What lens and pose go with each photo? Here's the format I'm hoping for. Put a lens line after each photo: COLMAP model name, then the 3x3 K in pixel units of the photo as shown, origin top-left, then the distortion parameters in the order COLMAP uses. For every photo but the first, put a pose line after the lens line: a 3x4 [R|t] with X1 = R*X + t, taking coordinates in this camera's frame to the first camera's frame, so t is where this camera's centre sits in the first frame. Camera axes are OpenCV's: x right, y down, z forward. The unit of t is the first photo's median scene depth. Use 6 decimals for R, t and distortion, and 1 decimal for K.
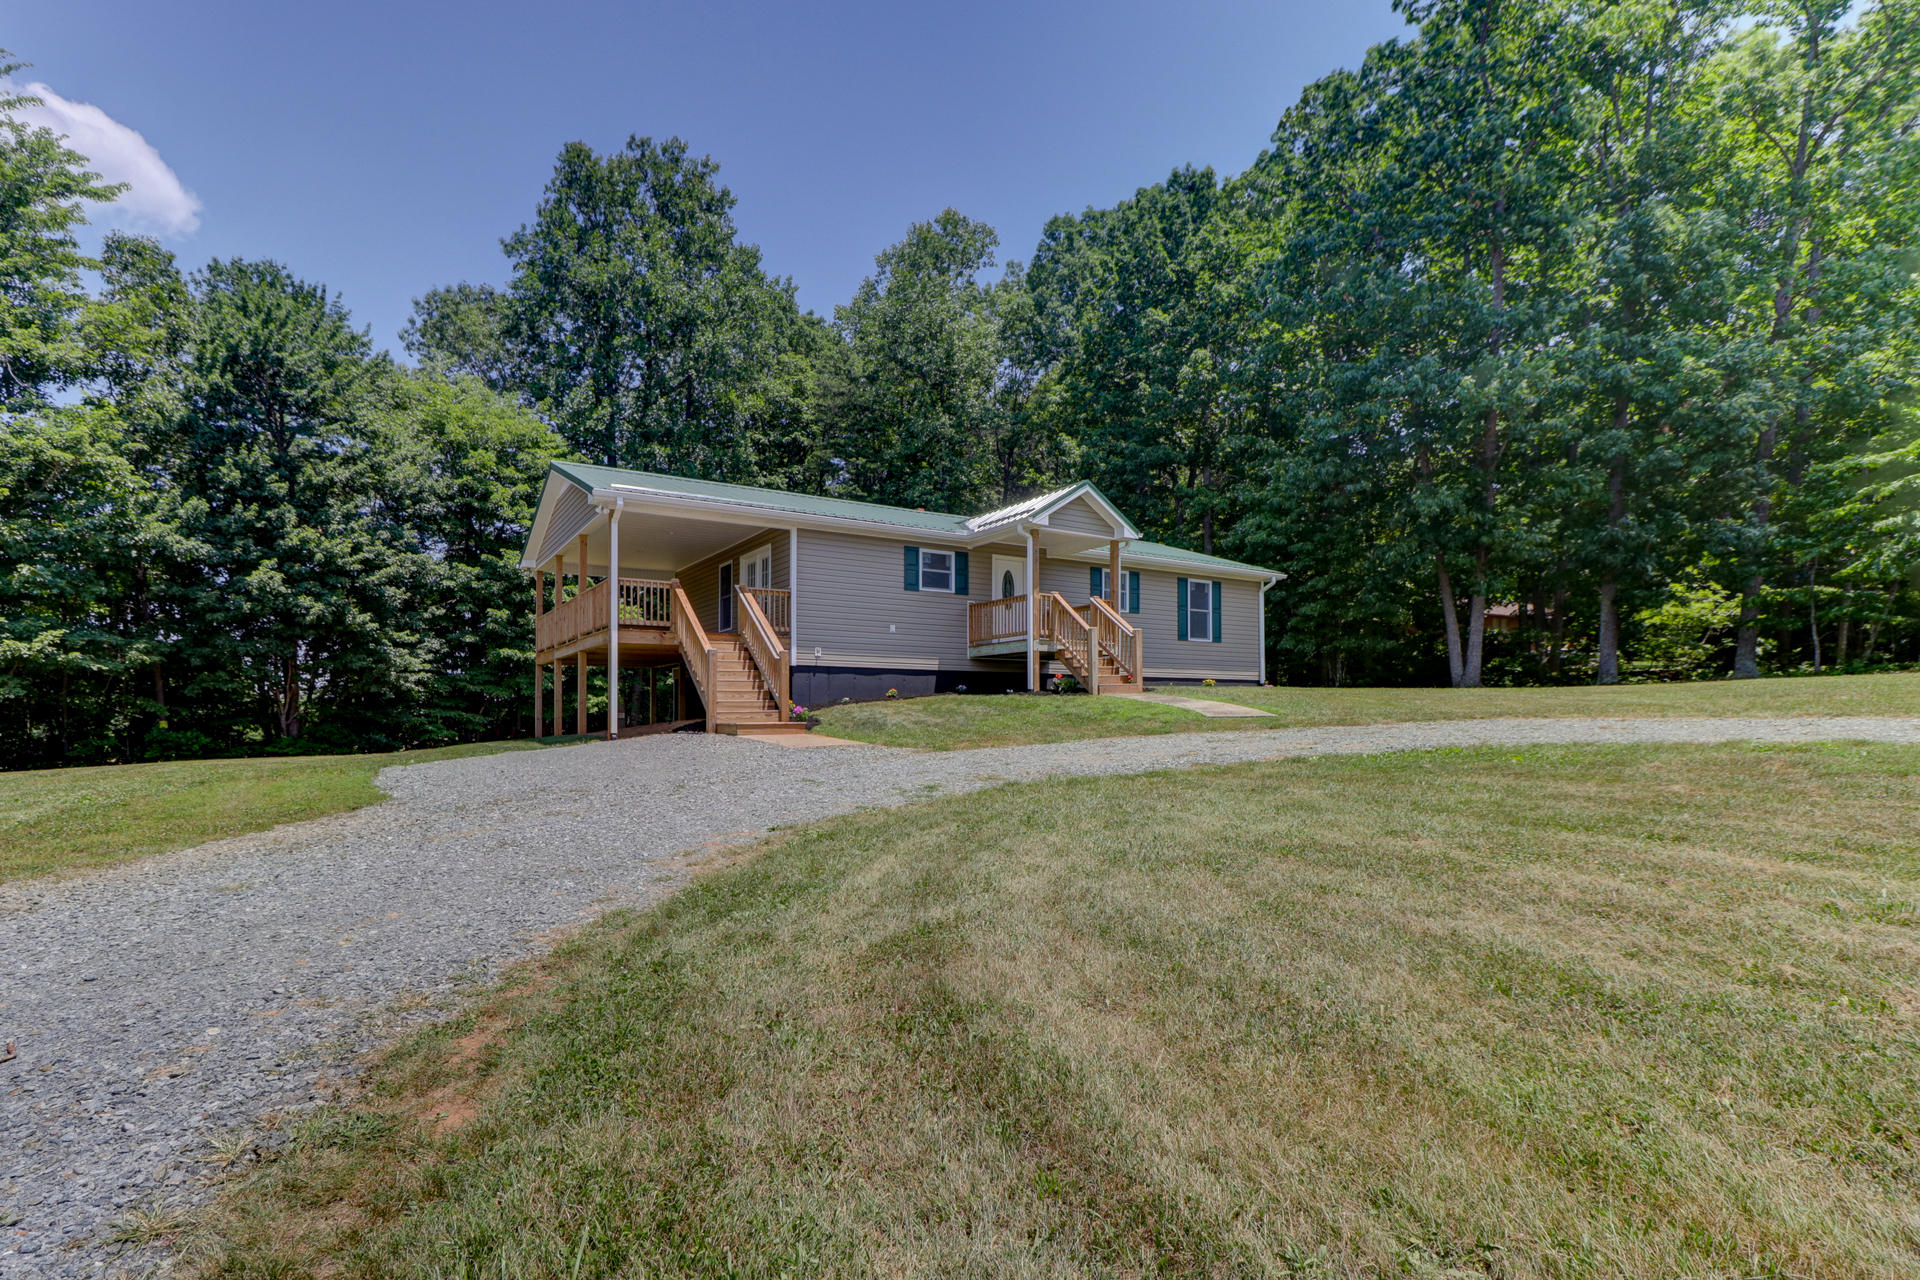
lens RADIAL K [[898.2, 0, 954.4], [0, 898.2, 710.0], [0, 0, 1]] dist [-0.000422, -0.001219]
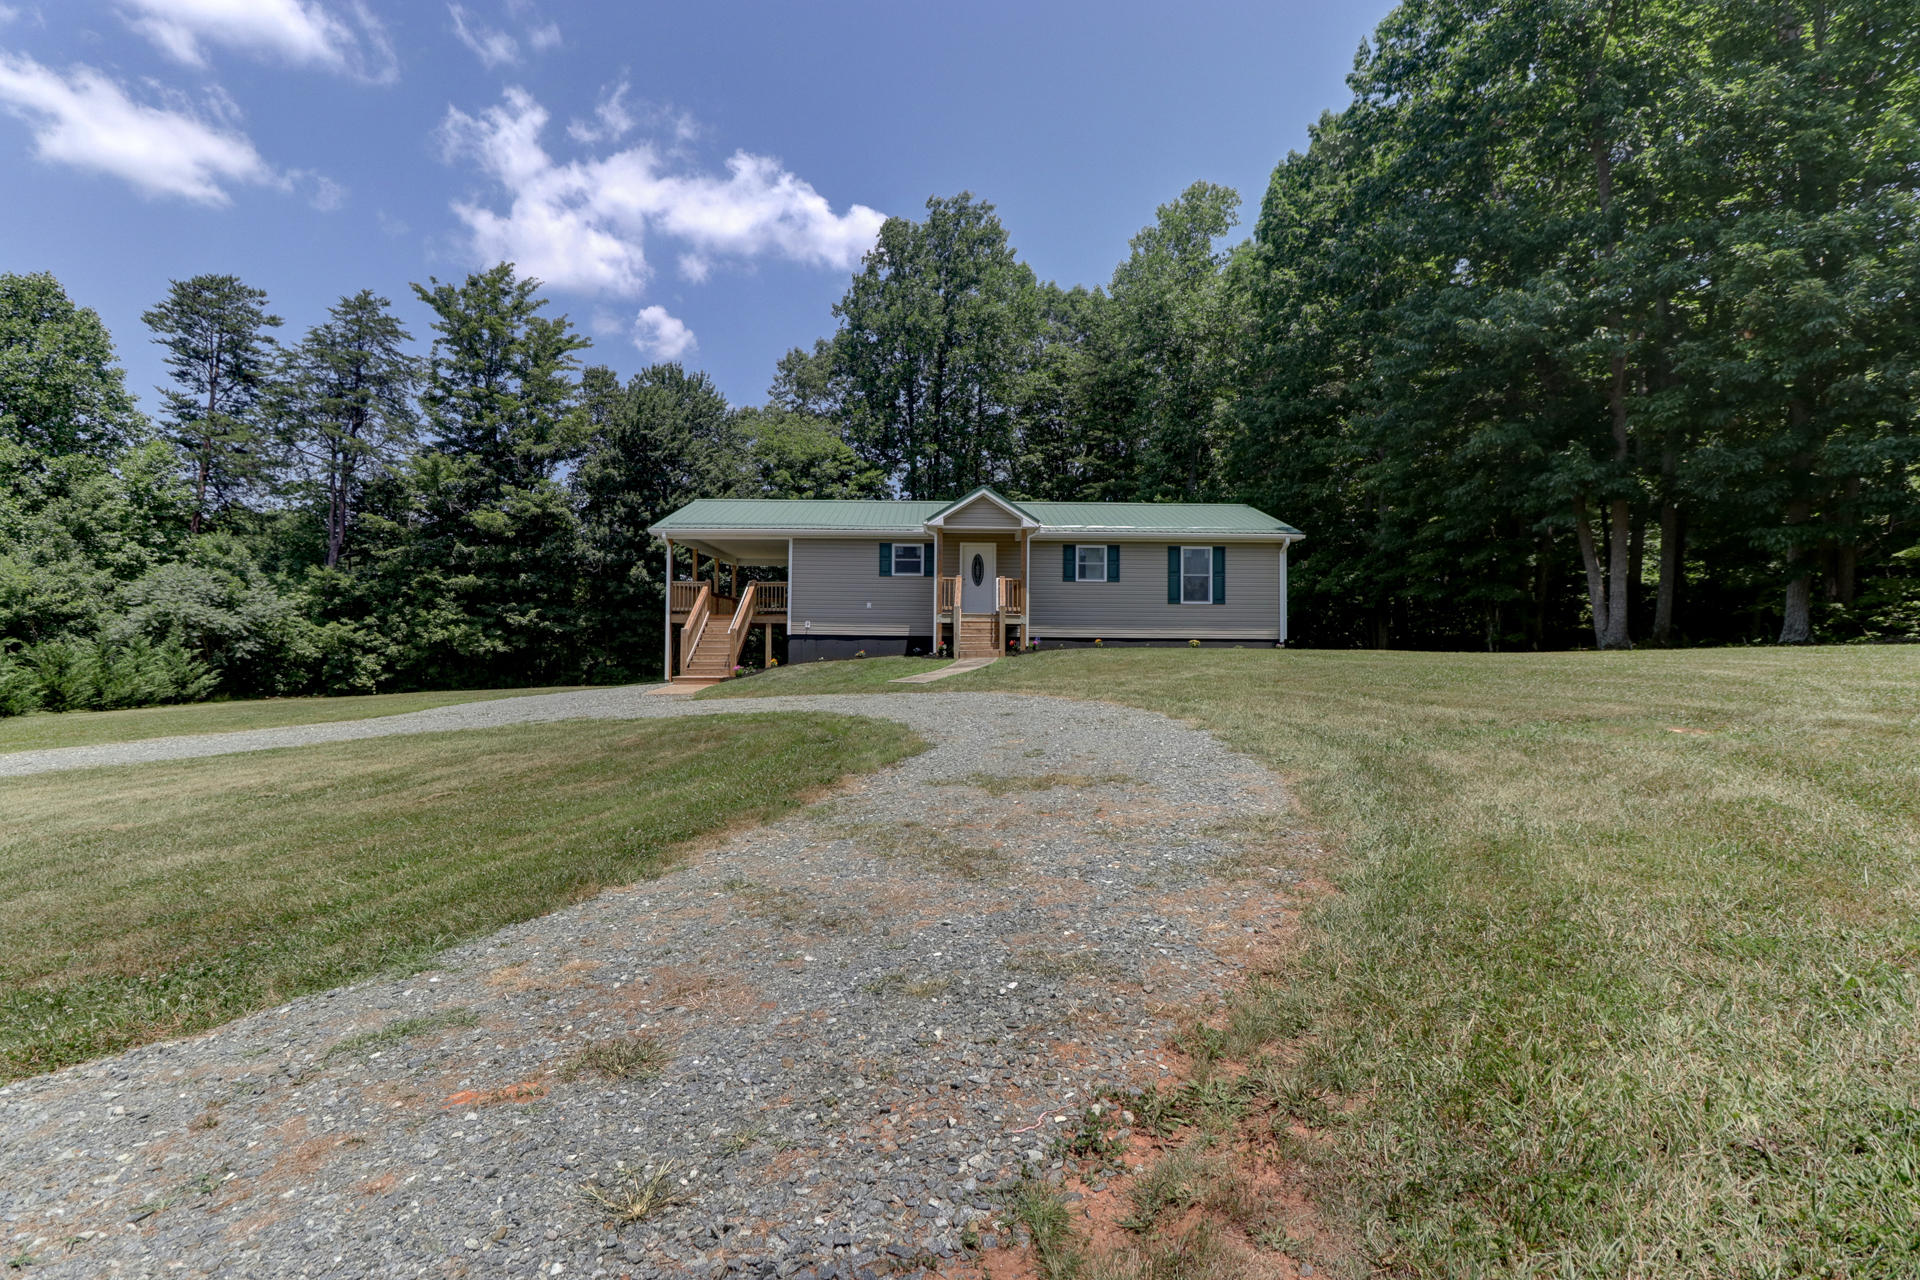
lens RADIAL K [[898.2, 0, 974.8], [0, 898.2, 627.3], [0, 0, 1]] dist [-0.000422, -0.001219]
pose [[0.855497, -0.003047, -0.517799, 0.718632], [-0.006441, 0.999843, -0.016526, -0.034535], [0.517768, 0.017473, 0.855343, -0.064661]]
